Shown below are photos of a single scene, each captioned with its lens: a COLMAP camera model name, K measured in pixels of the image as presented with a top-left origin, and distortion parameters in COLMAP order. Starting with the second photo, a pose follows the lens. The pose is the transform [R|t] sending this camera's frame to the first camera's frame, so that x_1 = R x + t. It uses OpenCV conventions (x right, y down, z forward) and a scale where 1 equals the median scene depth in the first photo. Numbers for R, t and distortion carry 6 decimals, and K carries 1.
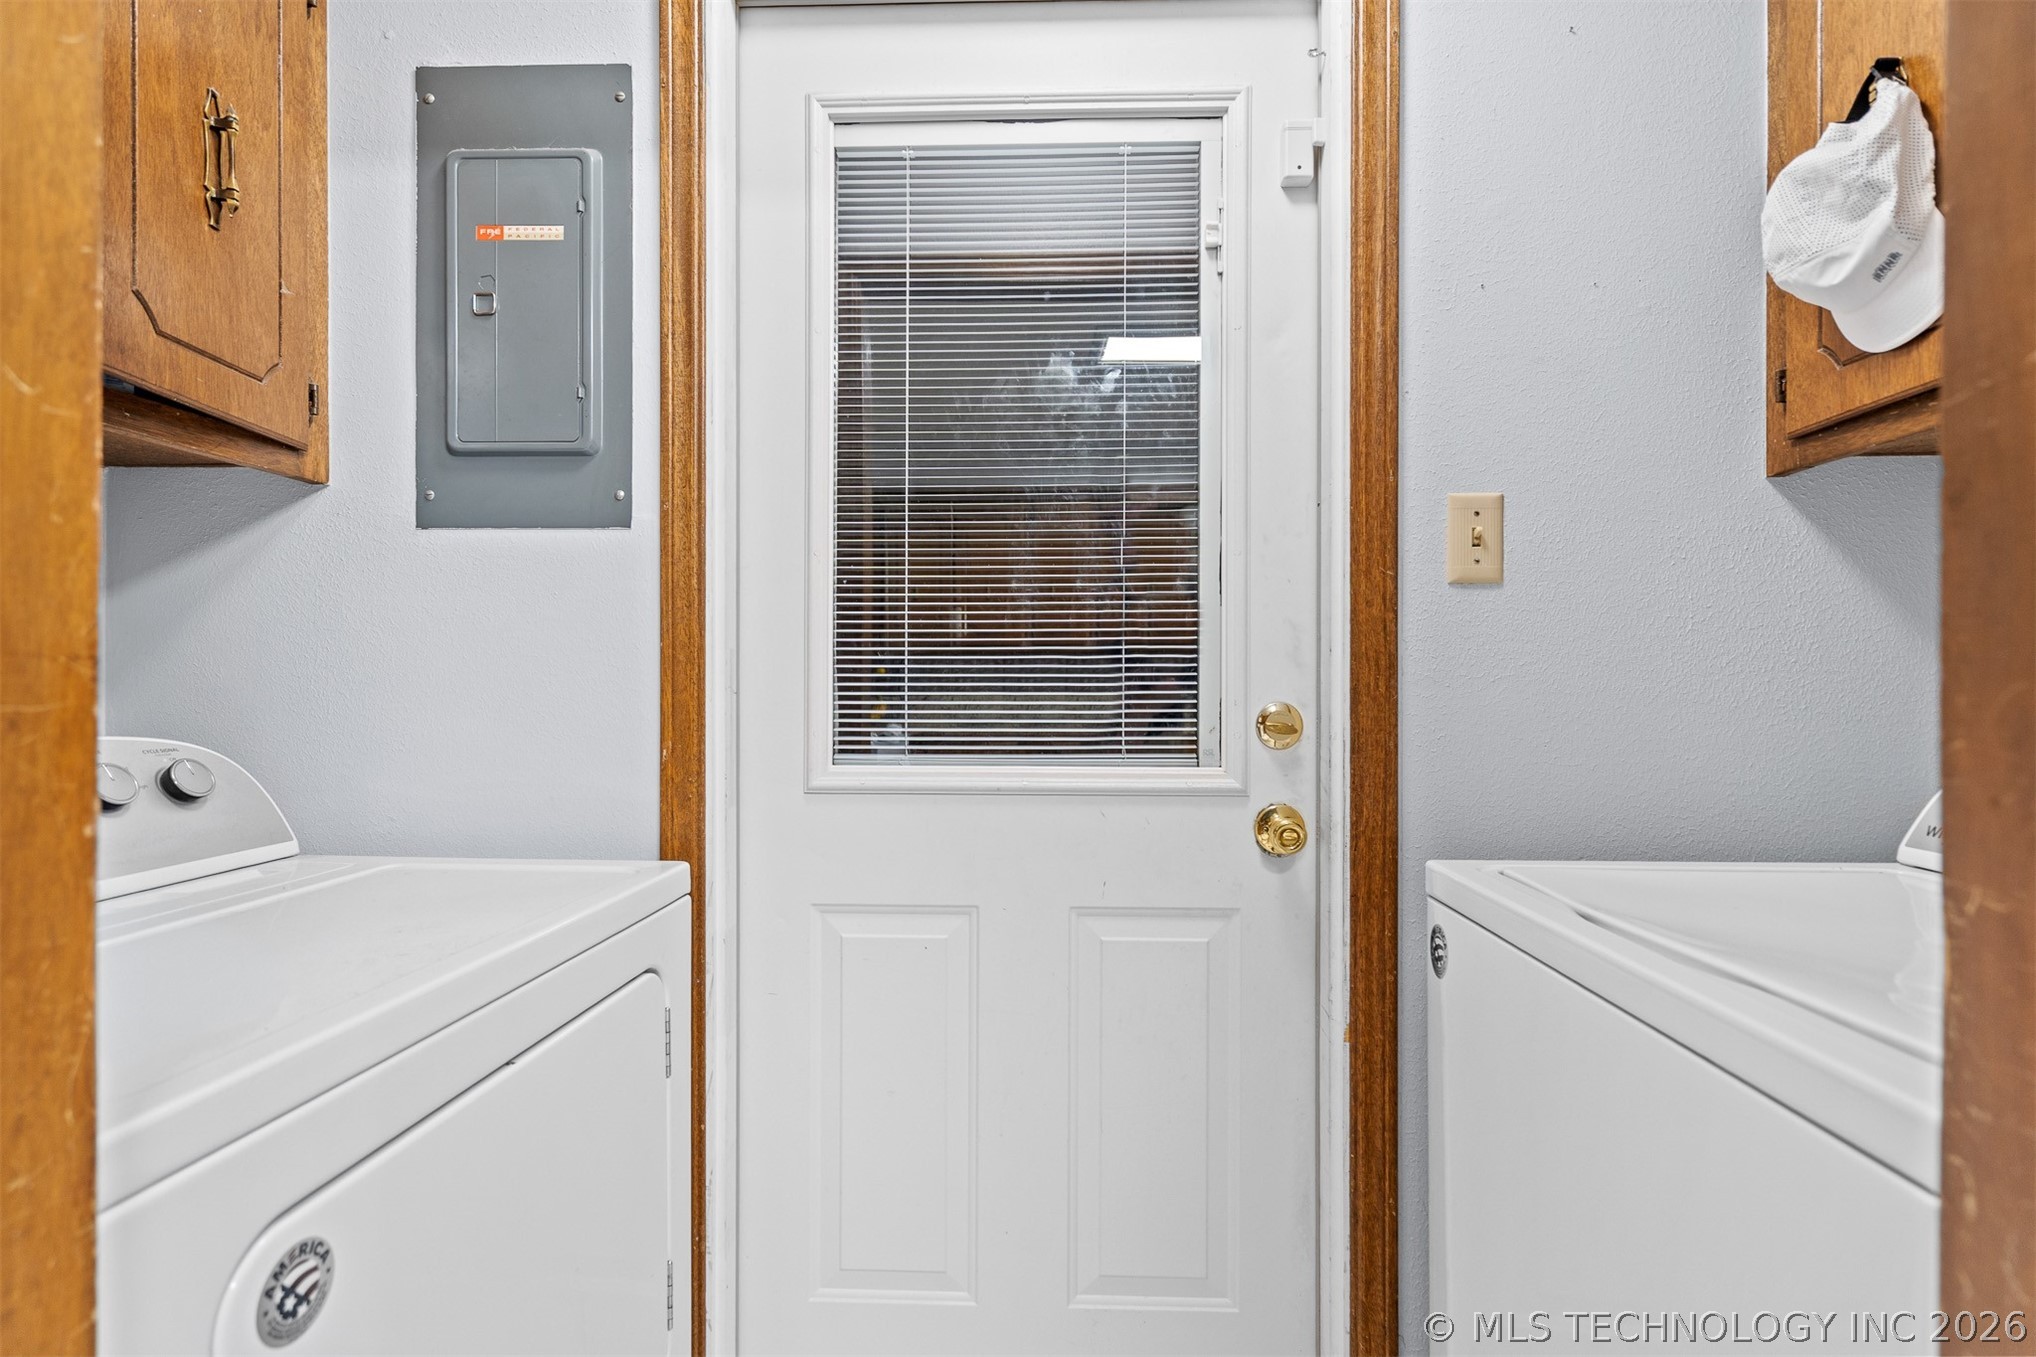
lens RADIAL K [[970.3, 0, 1026.7], [0, 970.3, 686.4], [0, 0, 1]] dist [-0.002513, 0.001722]
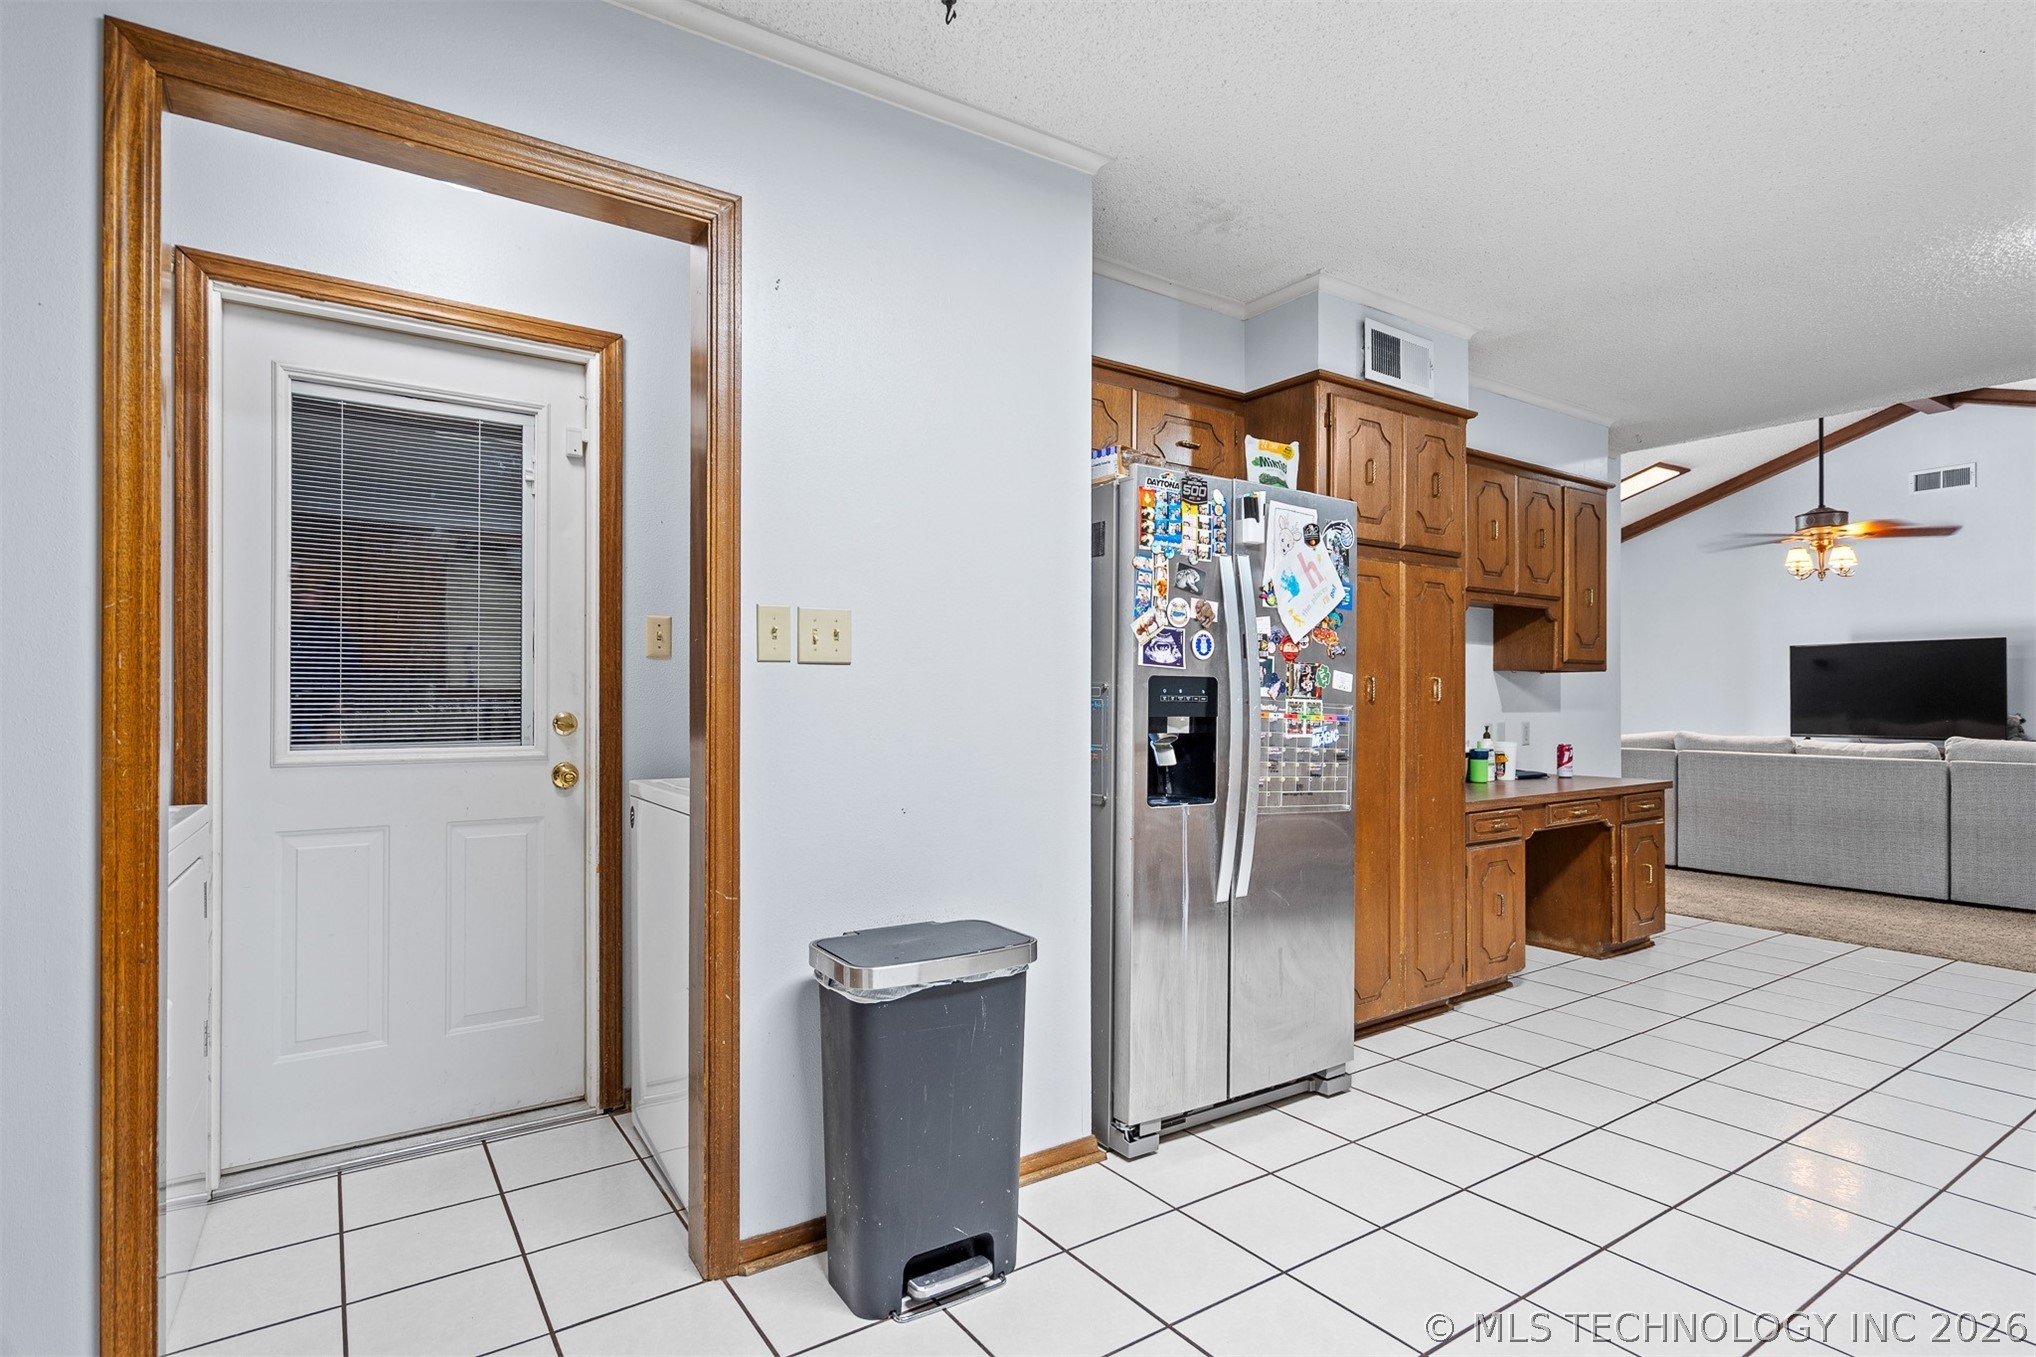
lens RADIAL K [[970.3, 0, 980.7], [0, 970.3, 695.9], [0, 0, 1]] dist [-0.002513, 0.001722]
pose [[0.814447, 0.001331, 0.580236, -0.206705], [0.002166, 0.999983, -0.005334, -0.004849], [-0.580234, 0.005601, 0.814431, -1.148466]]
